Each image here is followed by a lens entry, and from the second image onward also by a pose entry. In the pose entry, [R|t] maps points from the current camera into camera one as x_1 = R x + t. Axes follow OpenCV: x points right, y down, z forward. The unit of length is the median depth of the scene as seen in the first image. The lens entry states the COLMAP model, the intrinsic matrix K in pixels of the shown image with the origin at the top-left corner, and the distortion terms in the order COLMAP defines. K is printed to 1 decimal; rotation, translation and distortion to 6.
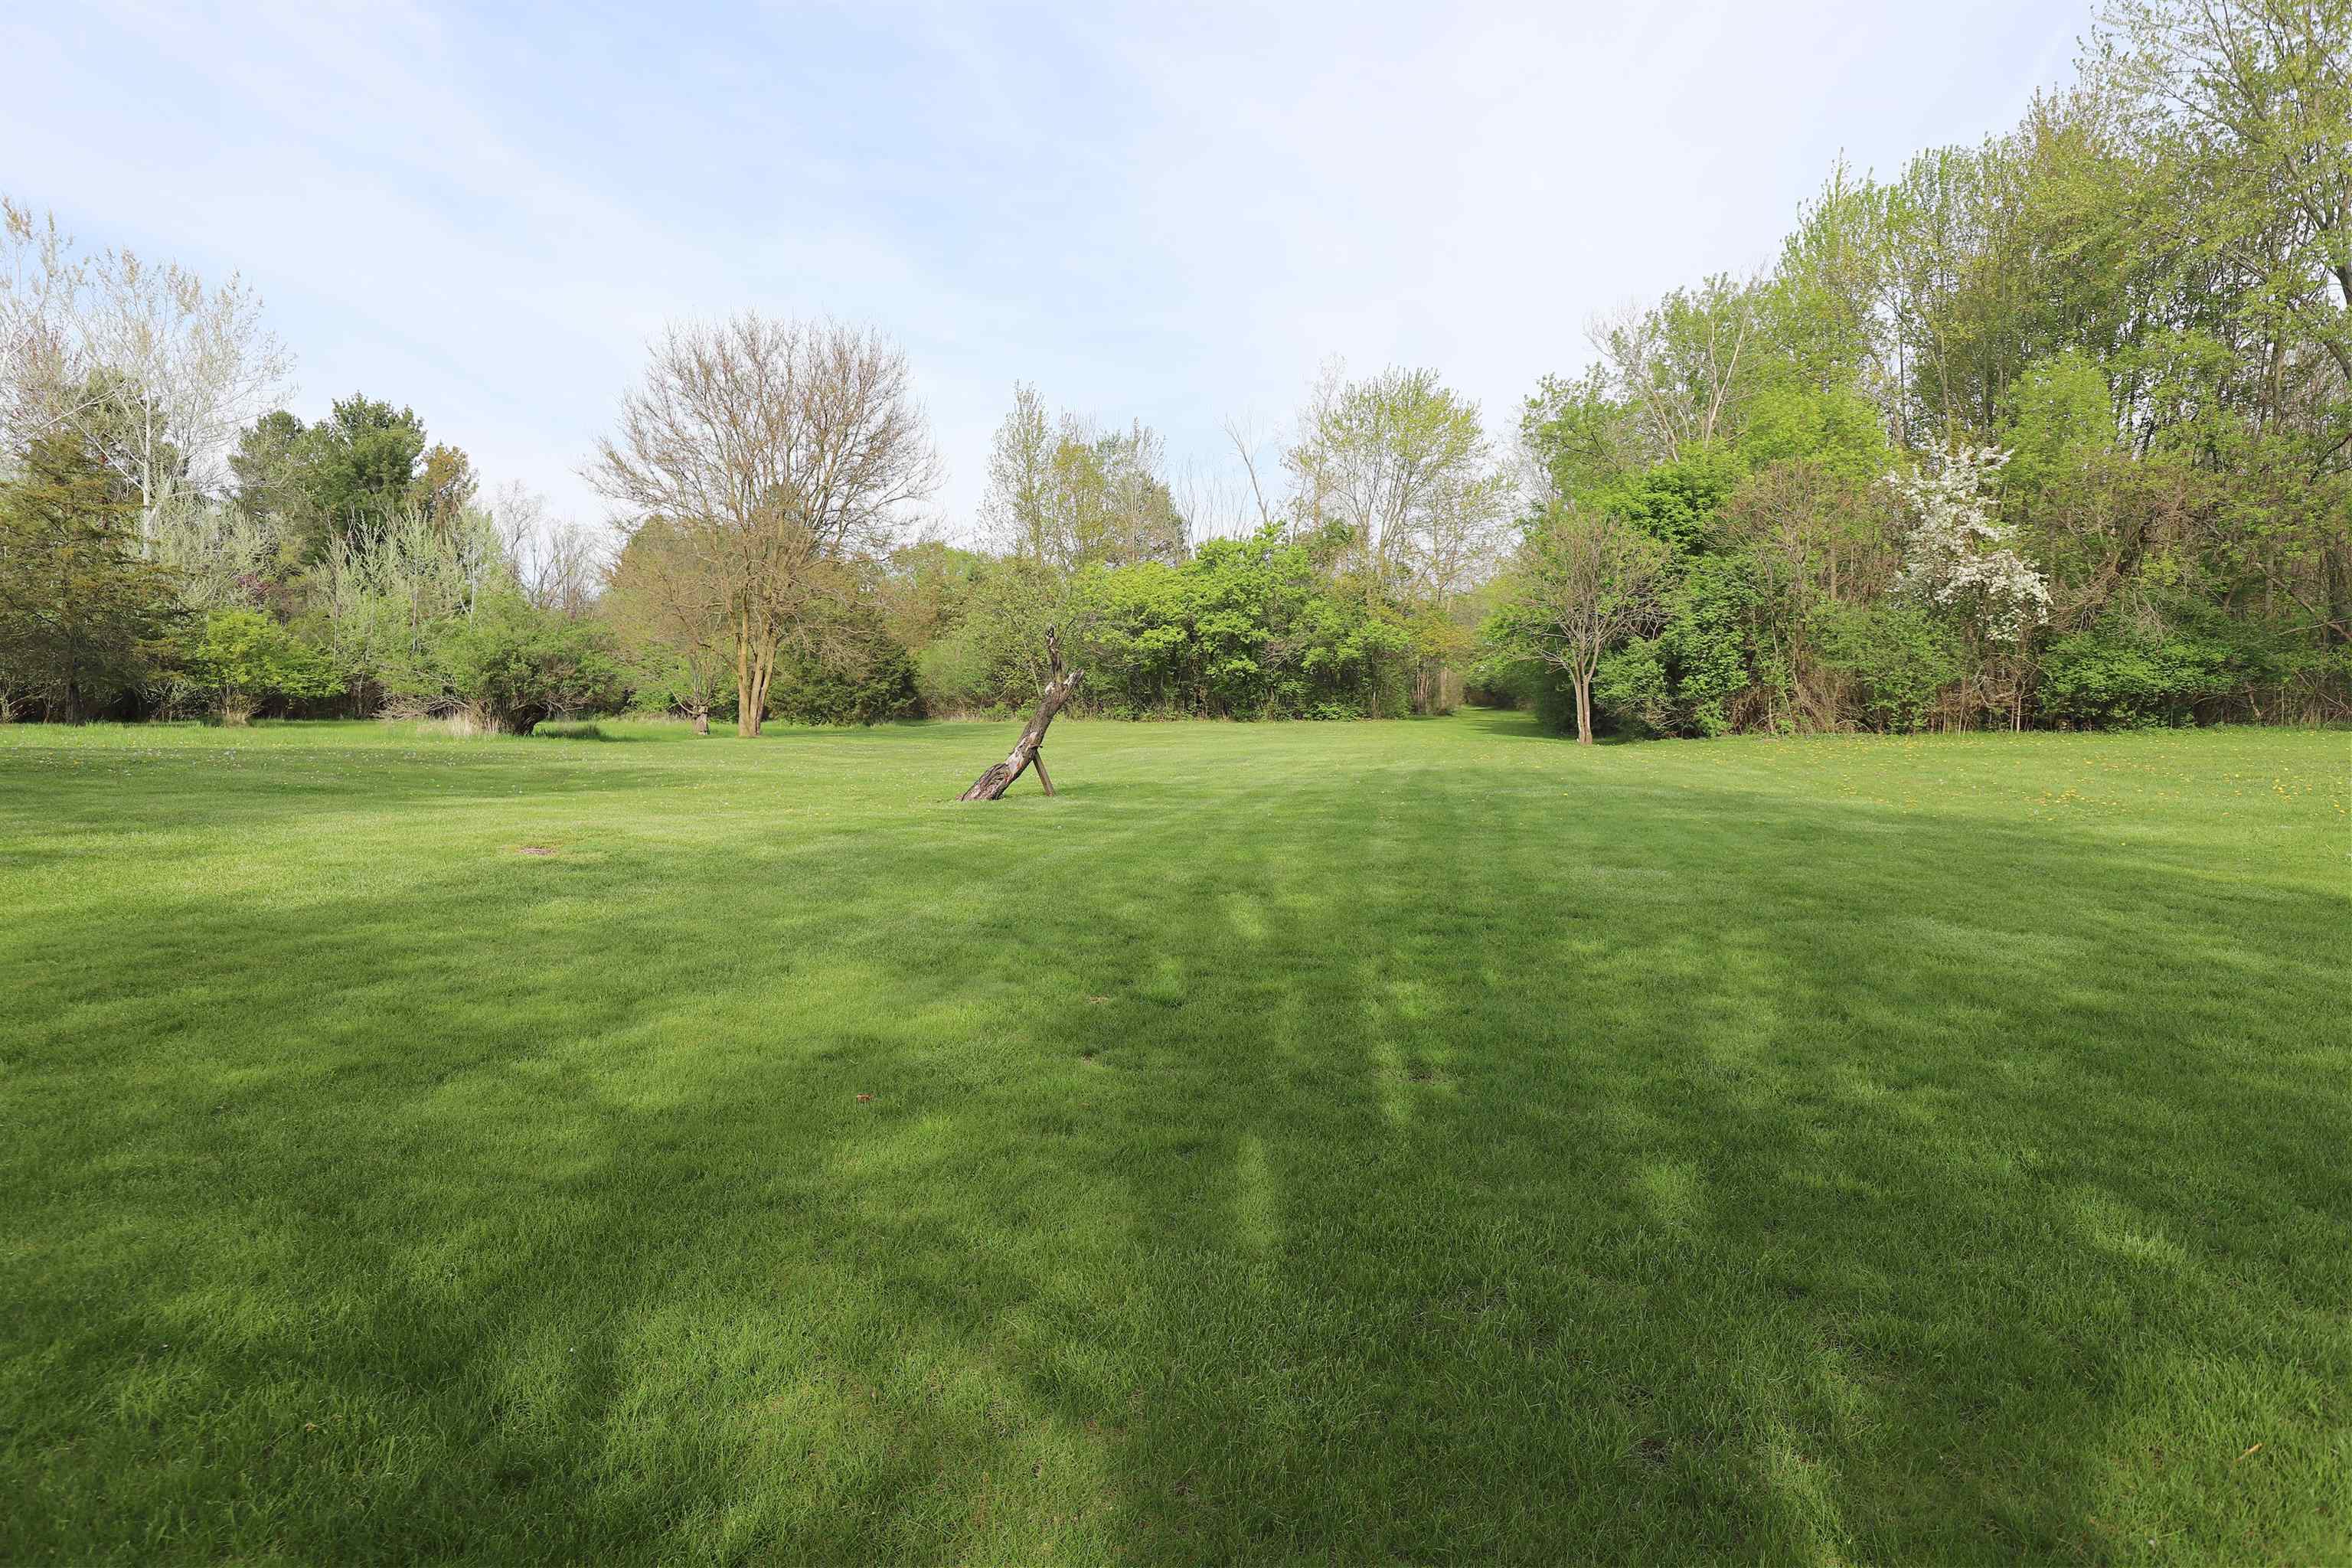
lens RADIAL K [[1374.0, 0, 1176.0], [0, 1374.0, 784.0], [0, 0, 1]] dist [-0.010660, 0.003426]
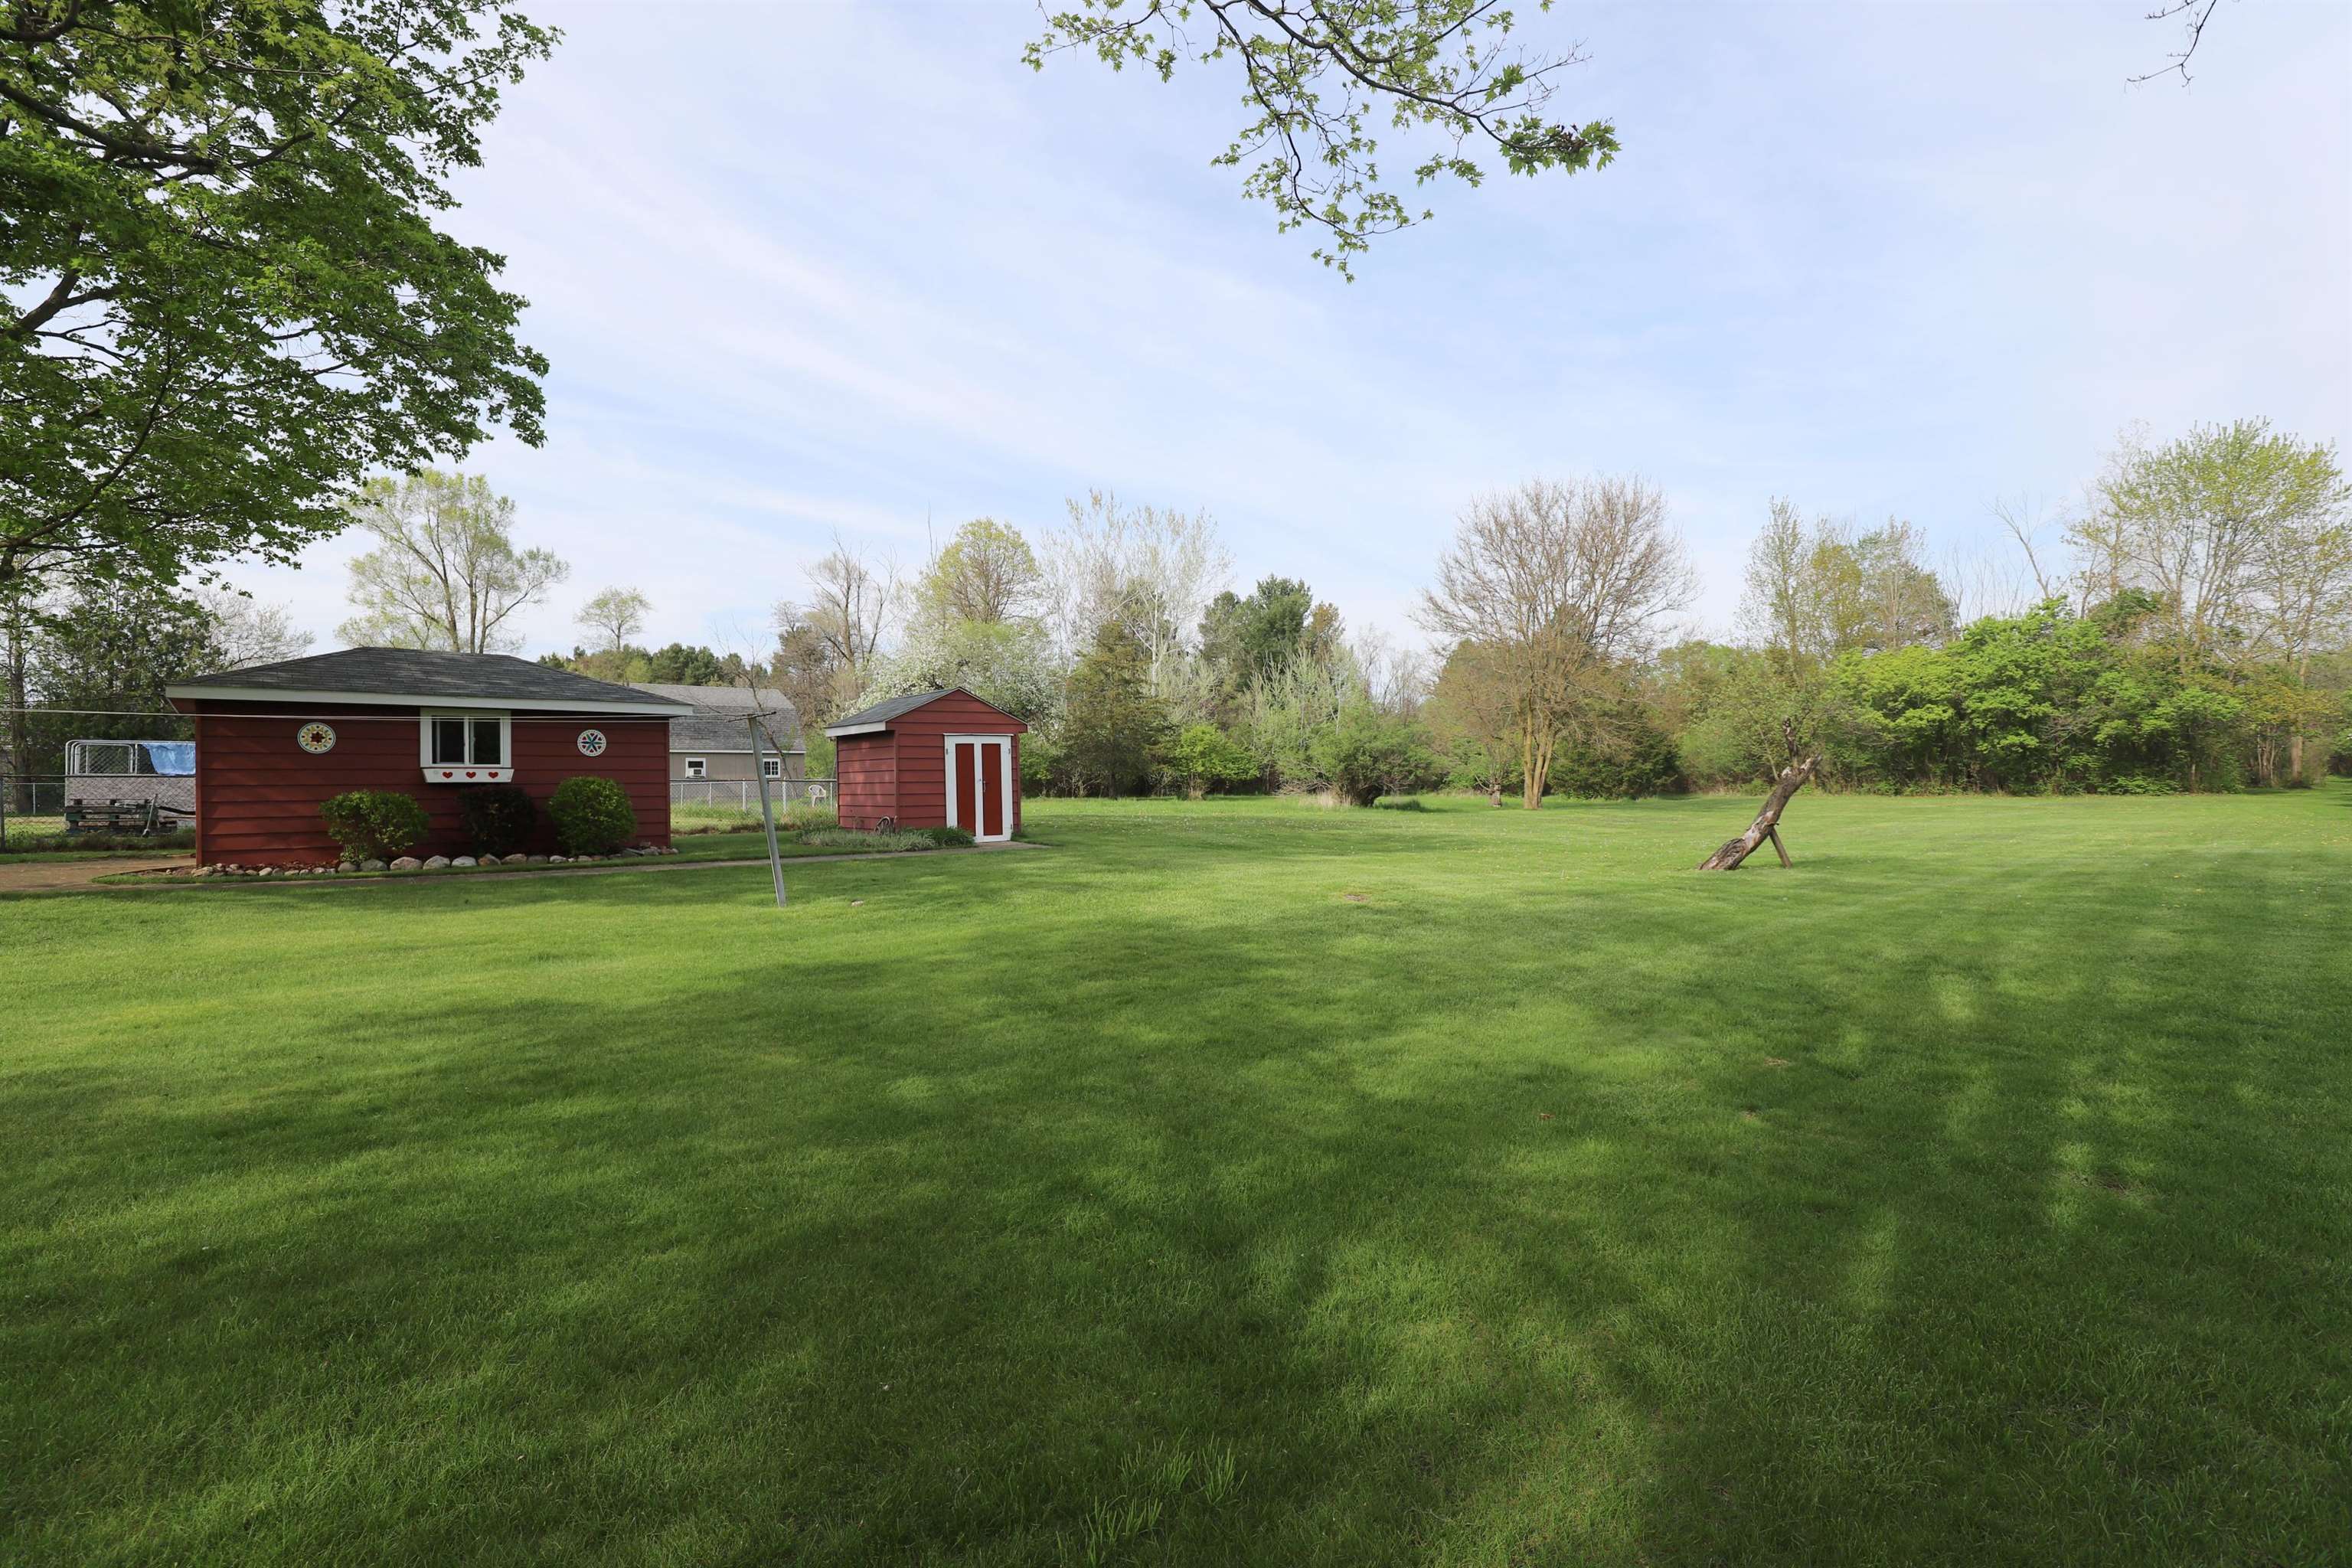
lens RADIAL K [[1089.6, 0, 1176.0], [0, 1089.6, 784.0], [0, 0, 1]] dist [-0.028308, 0.000577]
pose [[0.811185, -0.005157, -0.584767, 0.027252], [-0.026744, 0.998588, -0.045905, -0.008230], [0.584178, 0.052877, 0.809902, -0.012750]]
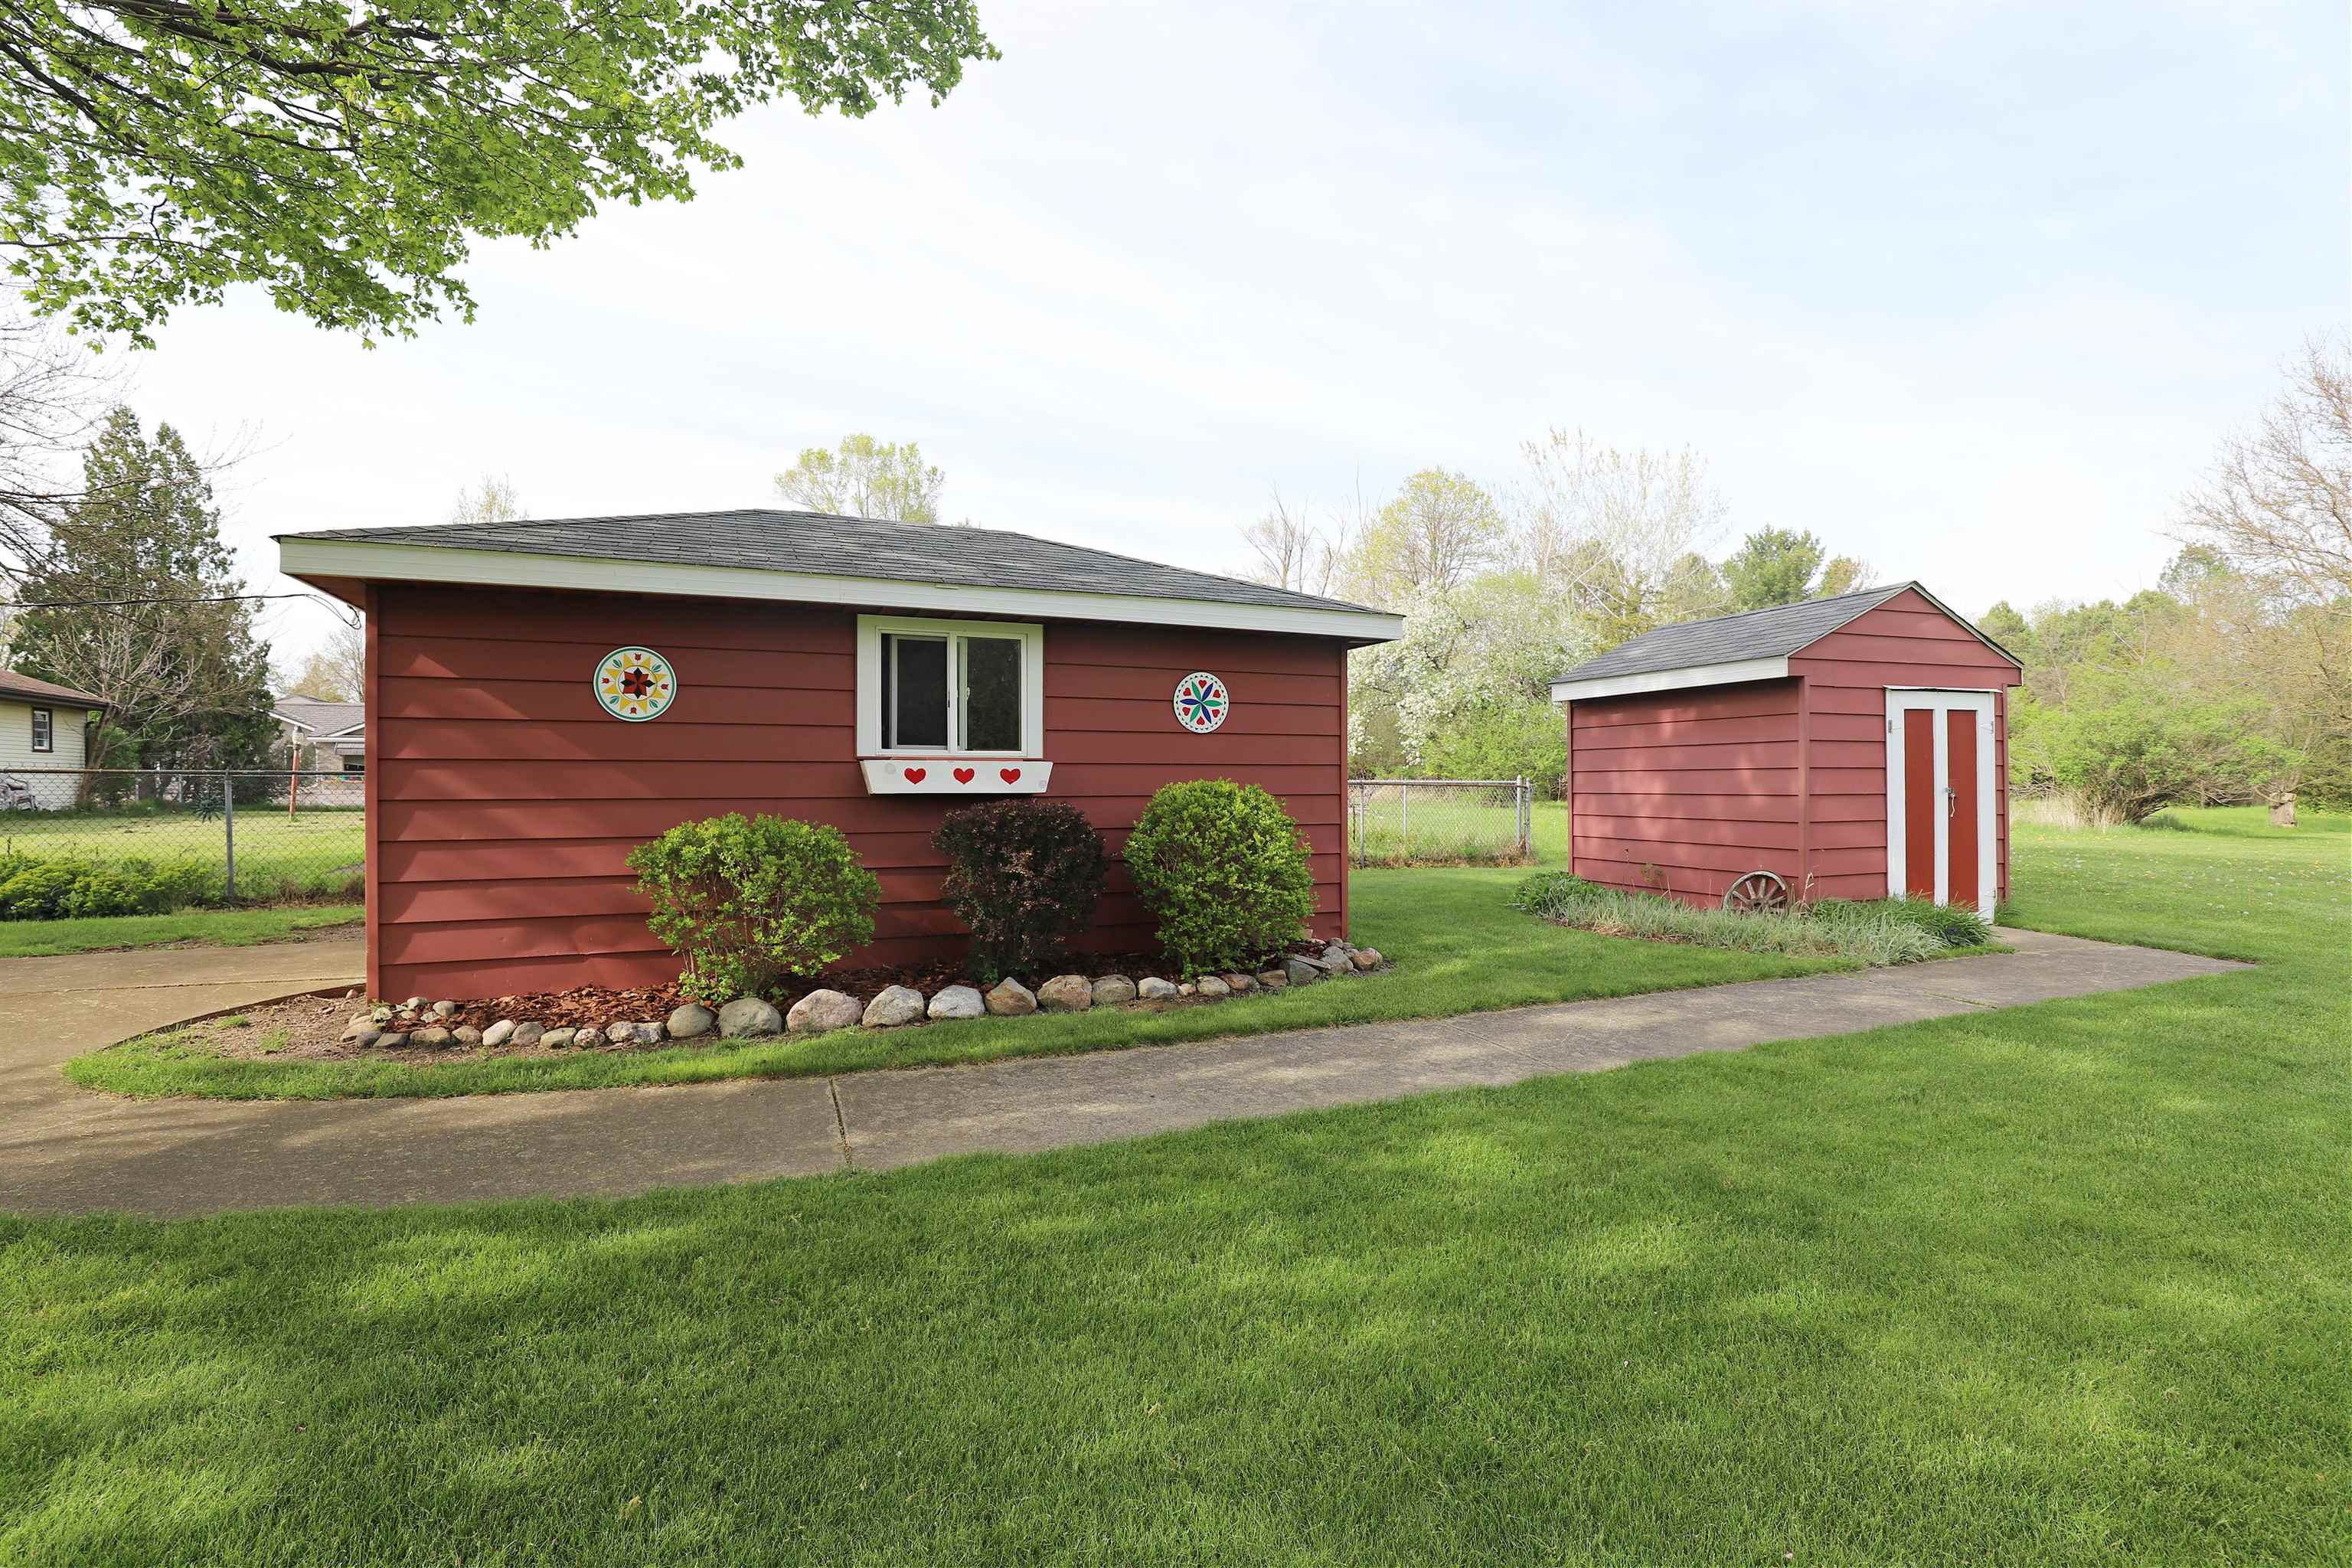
lens RADIAL K [[1089.6, 0, 1176.0], [0, 1089.6, 784.0], [0, 0, 1]] dist [-0.028308, 0.000577]
pose [[0.584263, 0.002921, -0.811559, -0.599332], [-0.047255, 0.998419, -0.030427, -0.029514], [0.810188, 0.056128, 0.583477, 0.201140]]
